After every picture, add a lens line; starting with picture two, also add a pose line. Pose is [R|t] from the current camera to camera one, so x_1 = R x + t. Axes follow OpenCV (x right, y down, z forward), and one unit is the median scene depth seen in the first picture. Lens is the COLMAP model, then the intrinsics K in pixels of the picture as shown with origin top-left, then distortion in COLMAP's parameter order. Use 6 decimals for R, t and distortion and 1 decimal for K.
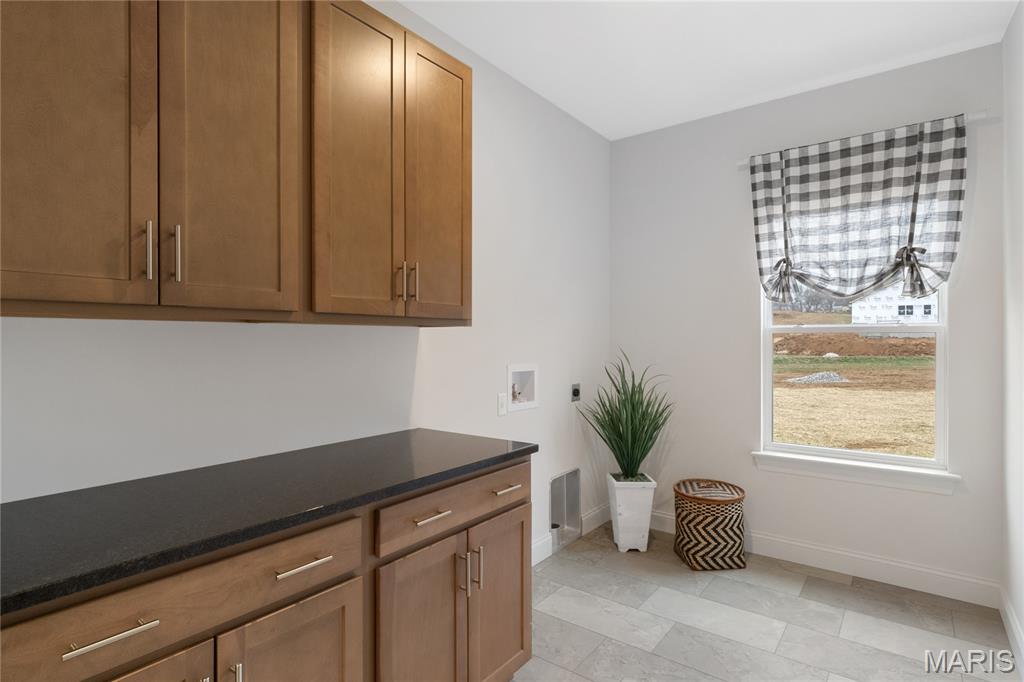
lens RADIAL K [[534.9, 0, 507.8], [0, 534.9, 340.9], [0, 0, 1]] dist [0.006498, -0.005690]
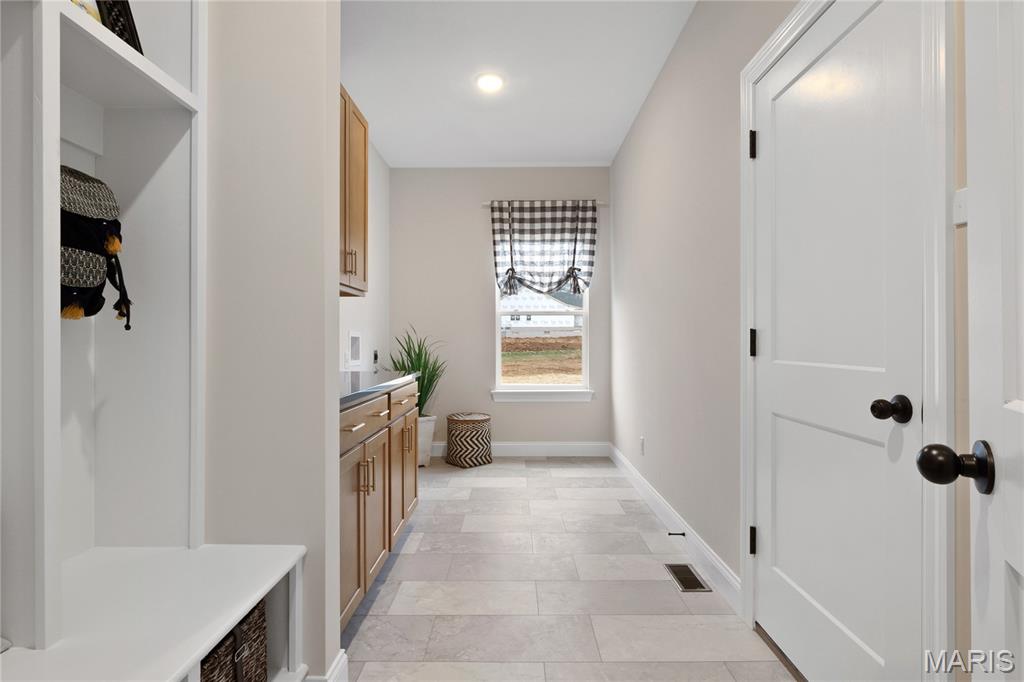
lens RADIAL K [[534.9, 0, 514.2], [0, 534.9, 341.1], [0, 0, 1]] dist [0.006498, -0.005690]
pose [[0.798613, 0.000109, 0.601845, -0.467486], [0.002118, 0.999993, -0.002992, 0.075068], [-0.601841, 0.003664, 0.798607, -0.306451]]
